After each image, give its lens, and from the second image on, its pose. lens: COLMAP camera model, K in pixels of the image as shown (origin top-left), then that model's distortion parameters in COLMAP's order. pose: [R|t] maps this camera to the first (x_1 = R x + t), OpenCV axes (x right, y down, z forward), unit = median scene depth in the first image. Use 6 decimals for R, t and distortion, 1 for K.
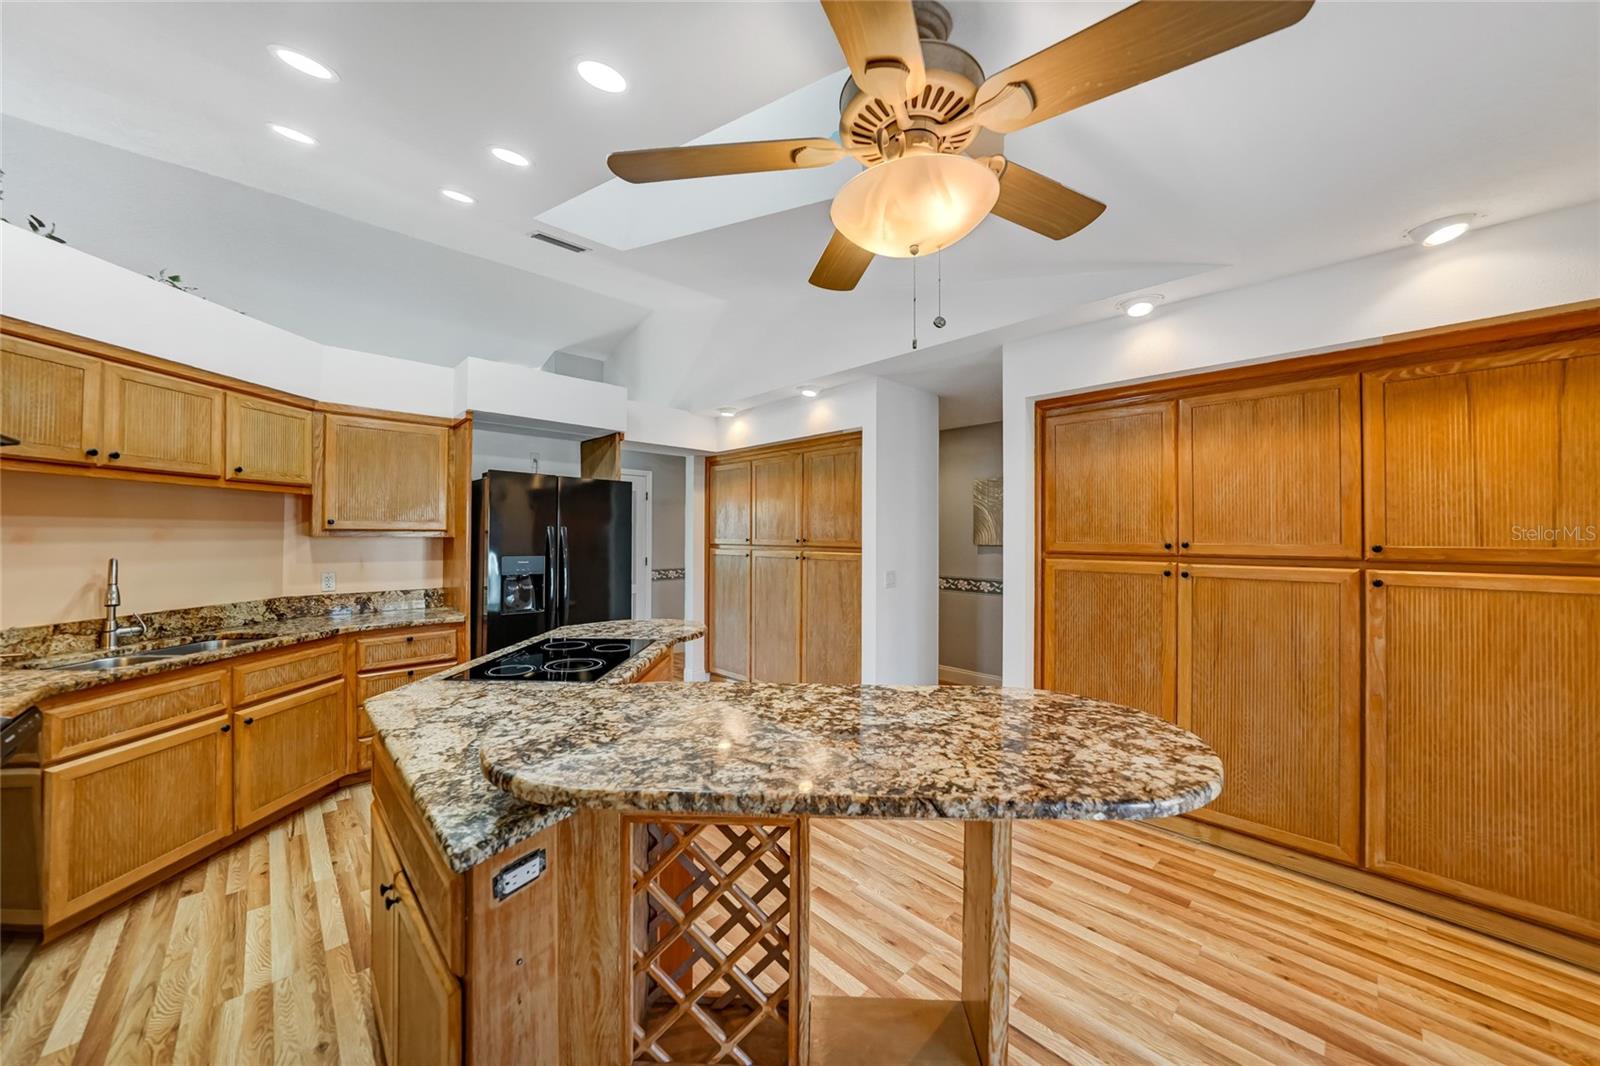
lens RADIAL K [[564.0, 0, 799.0], [0, 564.0, 531.1], [0, 0, 1]] dist [-0.023811, 0.005613]
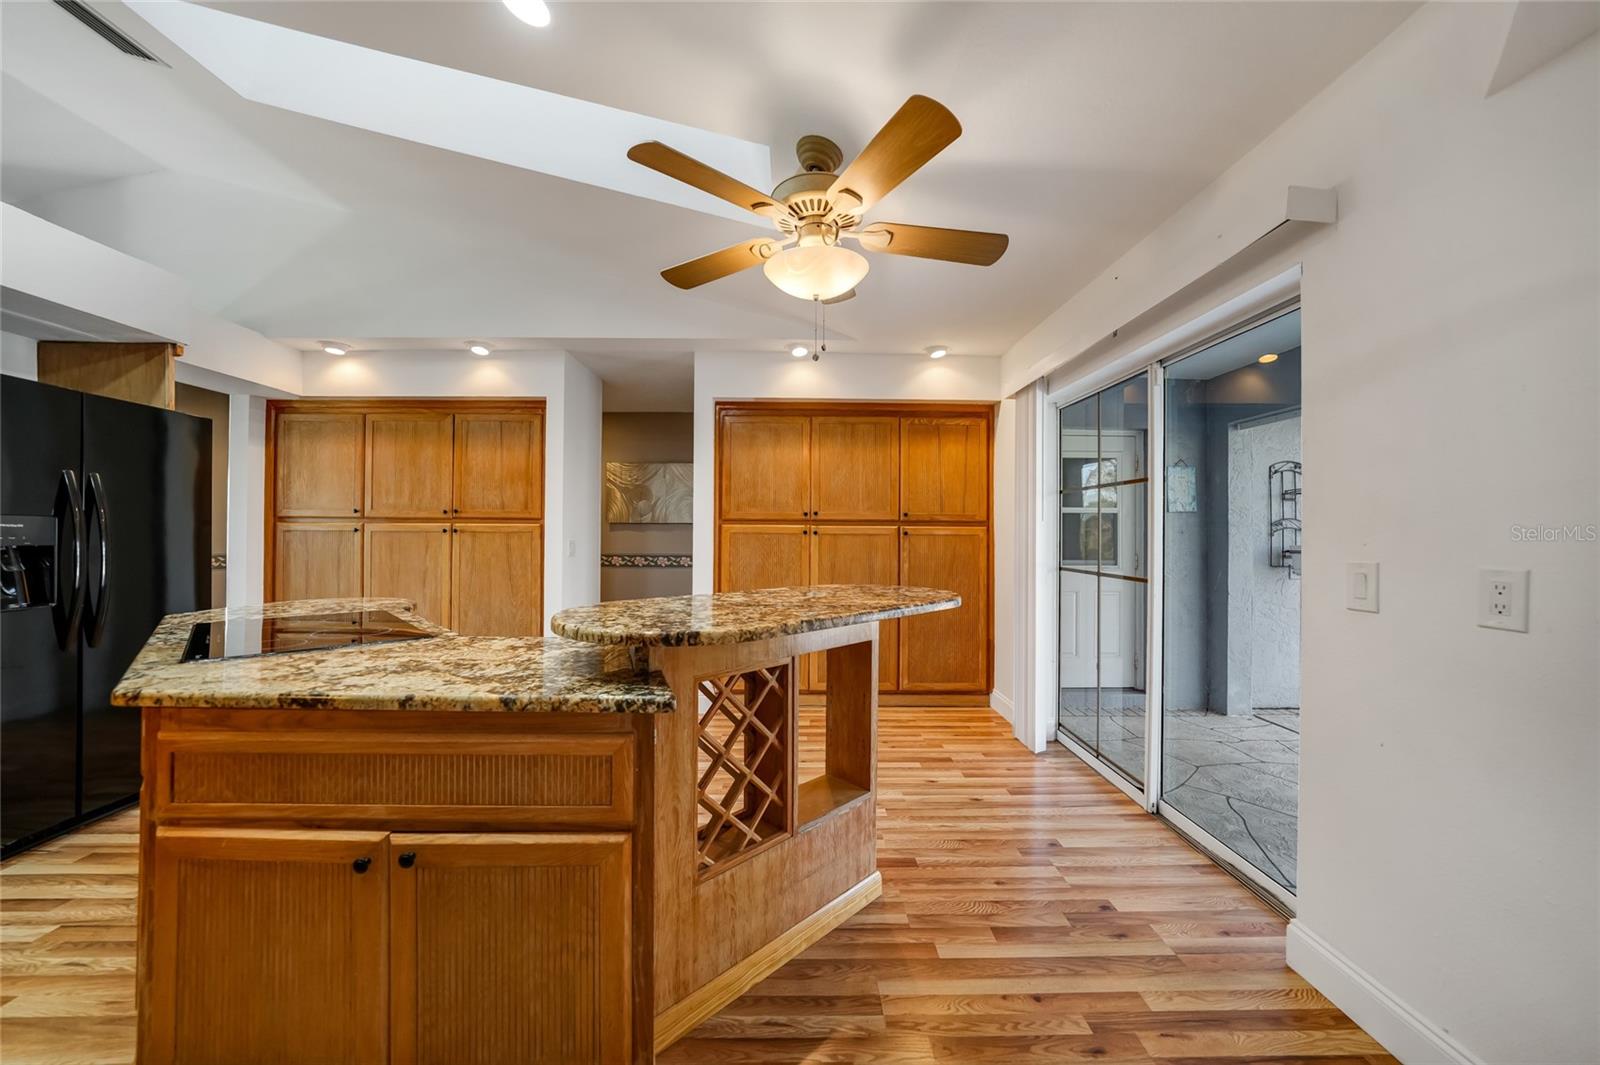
lens RADIAL K [[564.0, 0, 799.0], [0, 564.0, 530.6], [0, 0, 1]] dist [-0.023811, 0.005613]
pose [[0.686969, 0.004796, 0.726671, -0.414667], [-0.009519, 0.999952, 0.002399, 0.062836], [-0.726625, -0.008565, 0.686981, -0.020333]]
